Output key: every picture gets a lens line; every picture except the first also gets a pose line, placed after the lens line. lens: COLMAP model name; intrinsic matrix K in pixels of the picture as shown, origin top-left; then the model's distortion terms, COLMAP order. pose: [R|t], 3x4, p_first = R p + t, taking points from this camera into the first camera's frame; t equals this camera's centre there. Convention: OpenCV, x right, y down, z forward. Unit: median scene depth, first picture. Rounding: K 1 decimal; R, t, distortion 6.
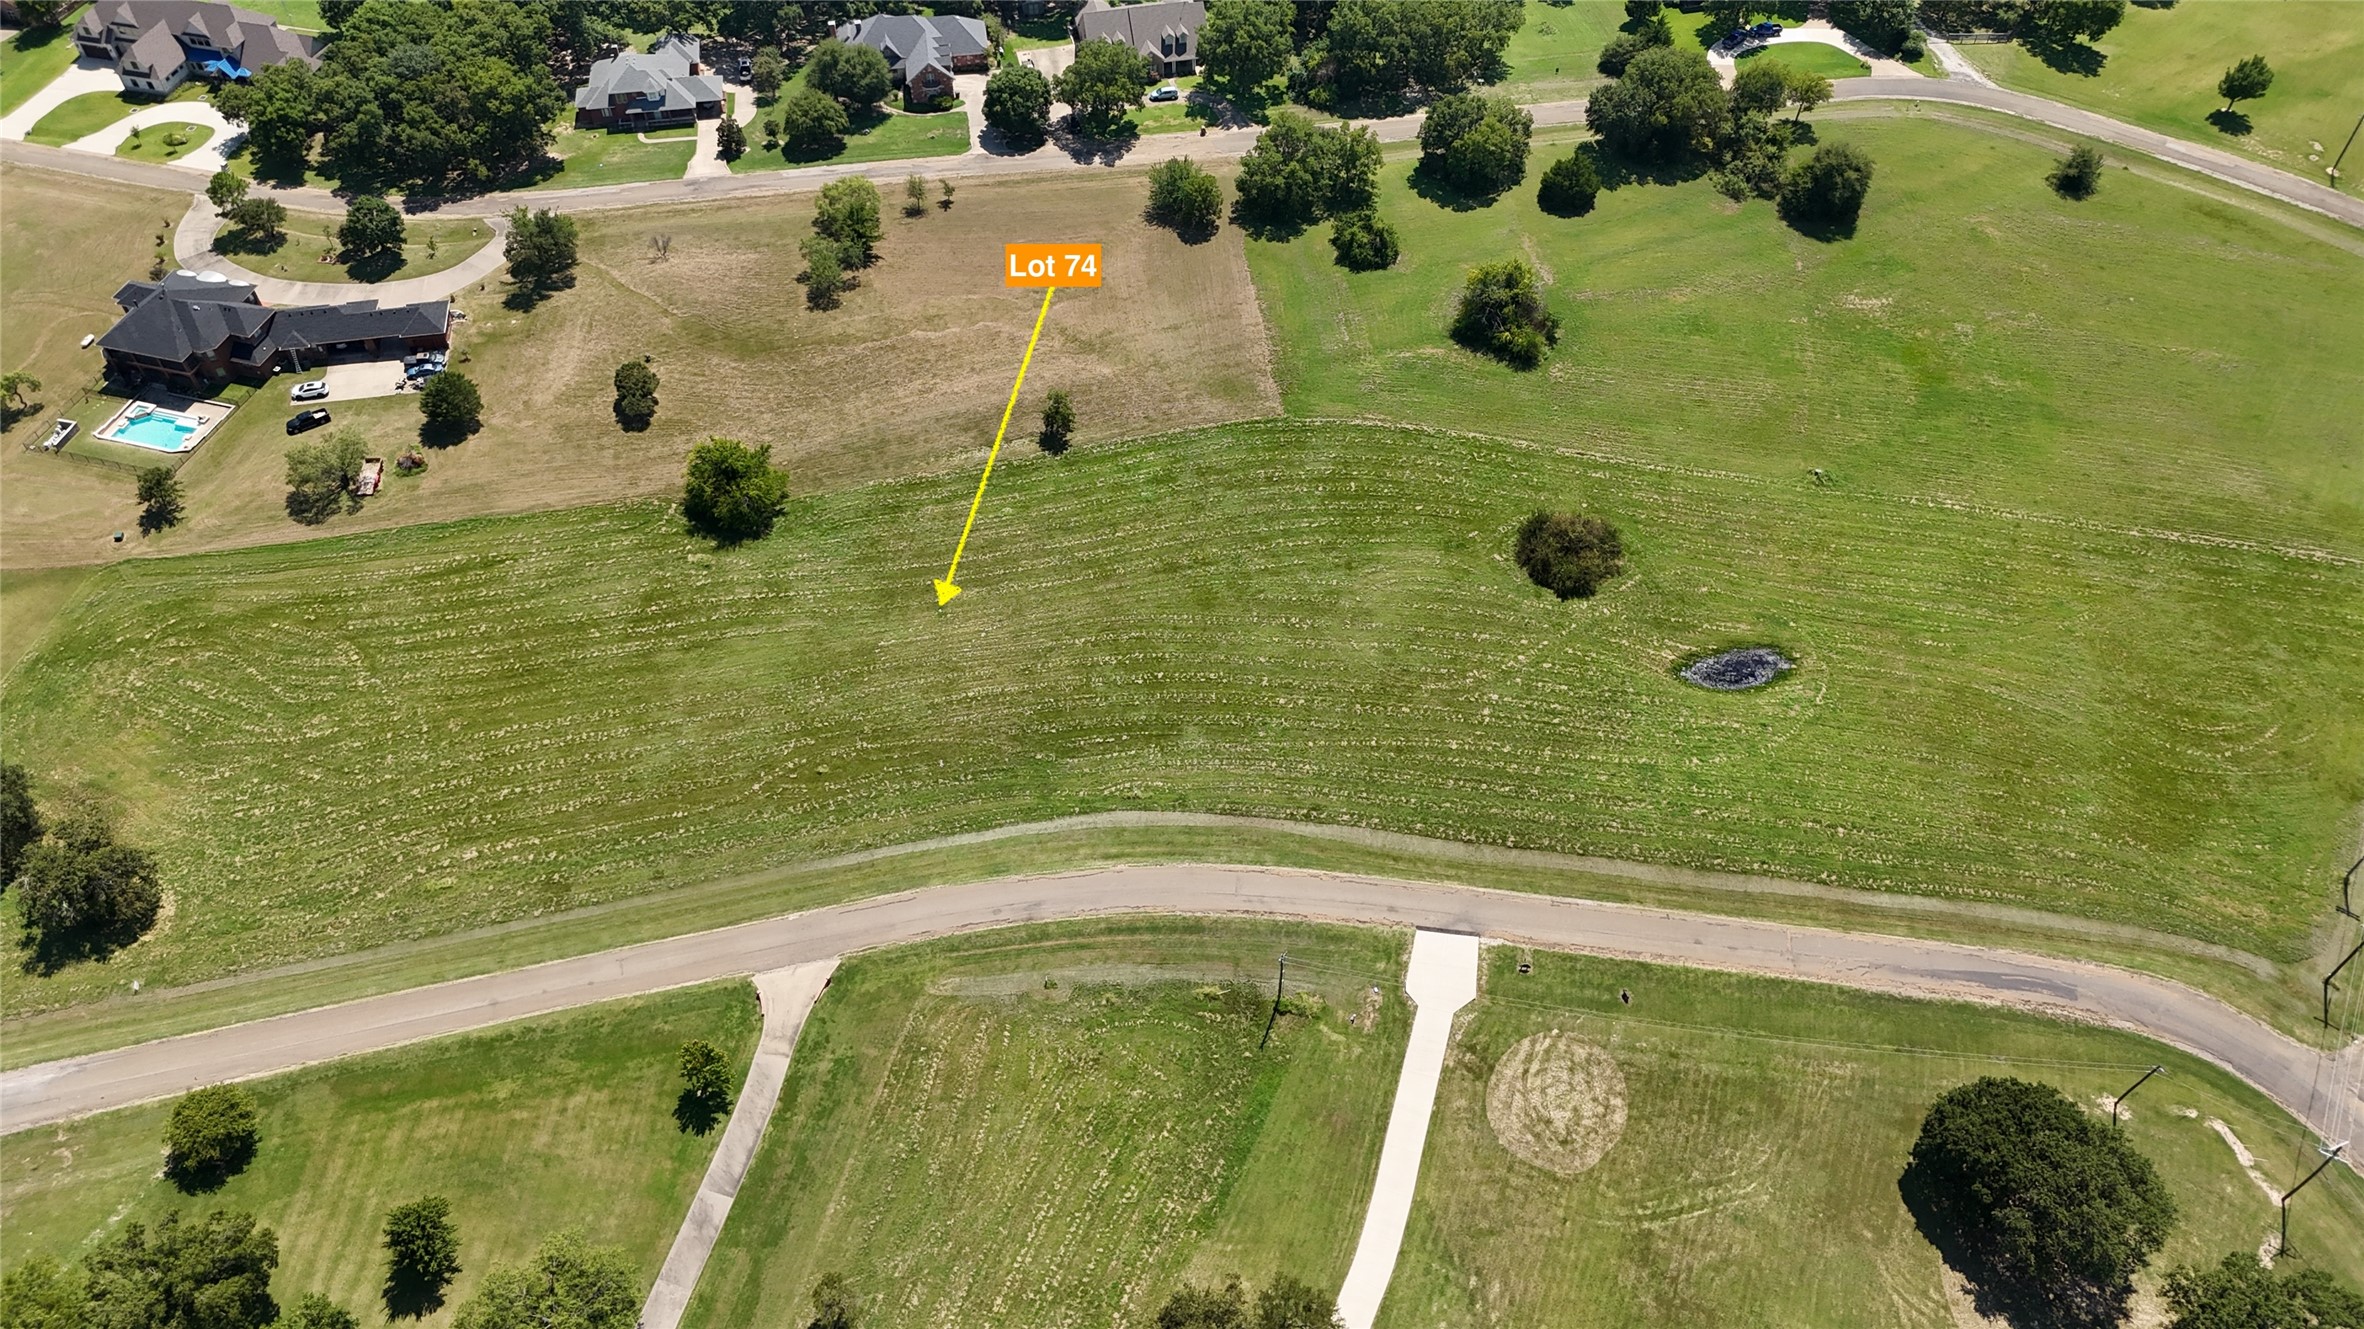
lens RADIAL K [[1742.9, 0, 1182.0], [0, 1742.9, 664.5], [0, 0, 1]] dist [0.063420, -0.053790]
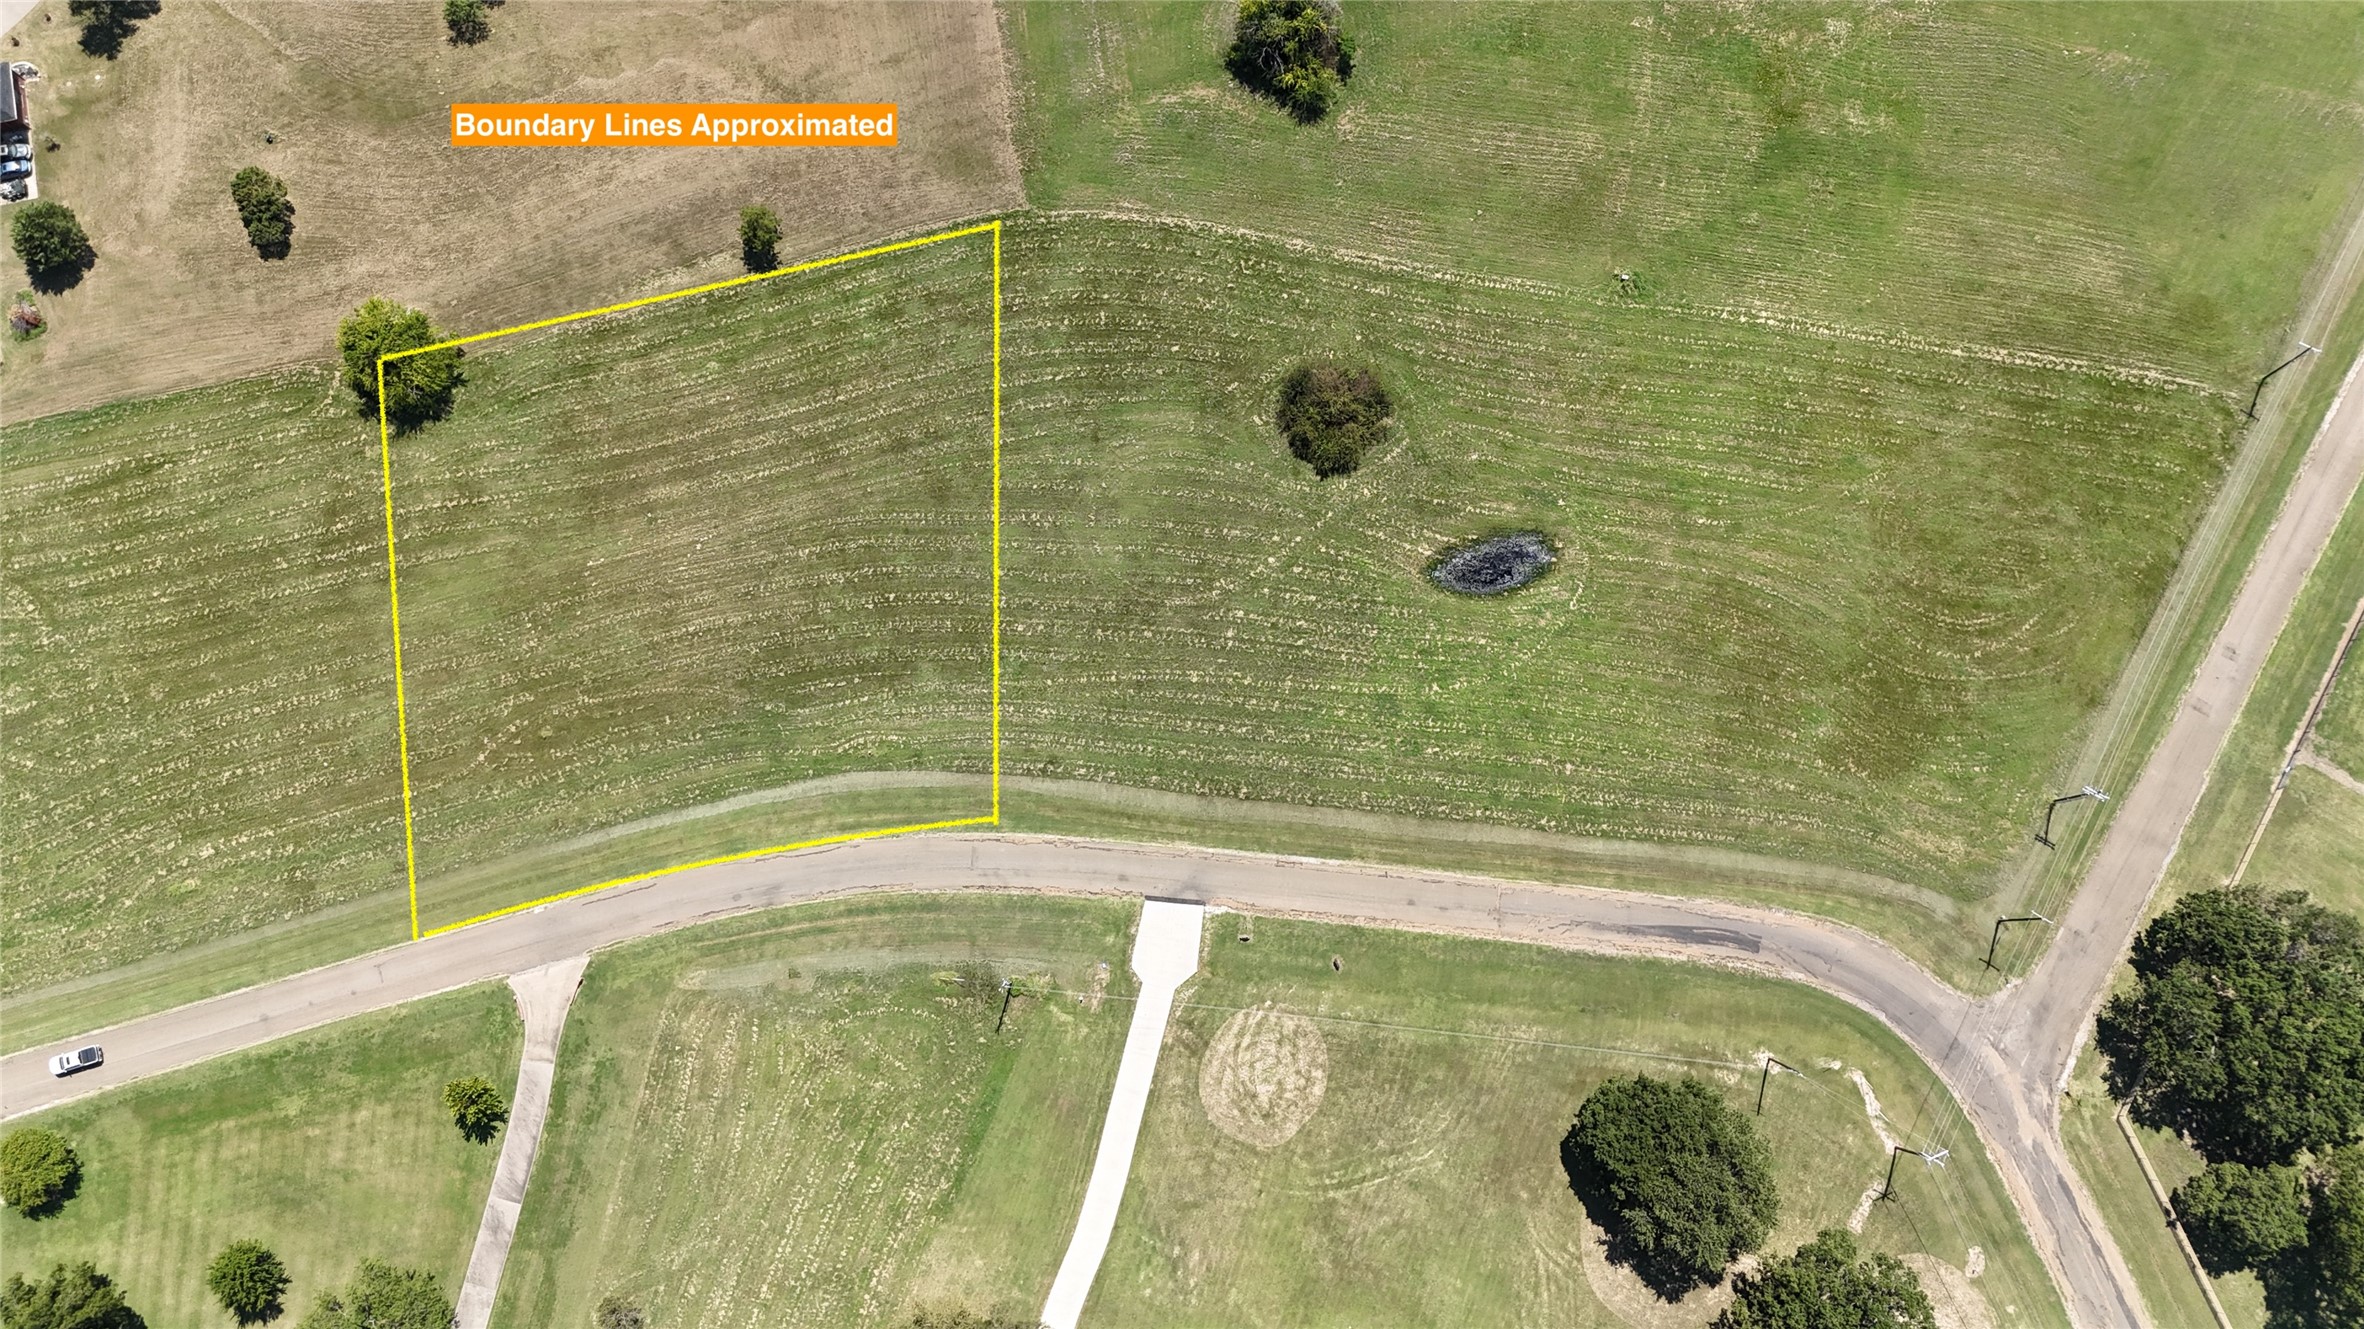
lens RADIAL K [[1742.9, 0, 1182.0], [0, 1742.9, 664.5], [0, 0, 1]] dist [0.063420, -0.053790]
pose [[0.999099, -0.042385, -0.002171, 0.150476], [0.037689, 0.862570, 0.504531, -0.447942], [-0.019512, -0.504158, 0.863391, 0.161578]]
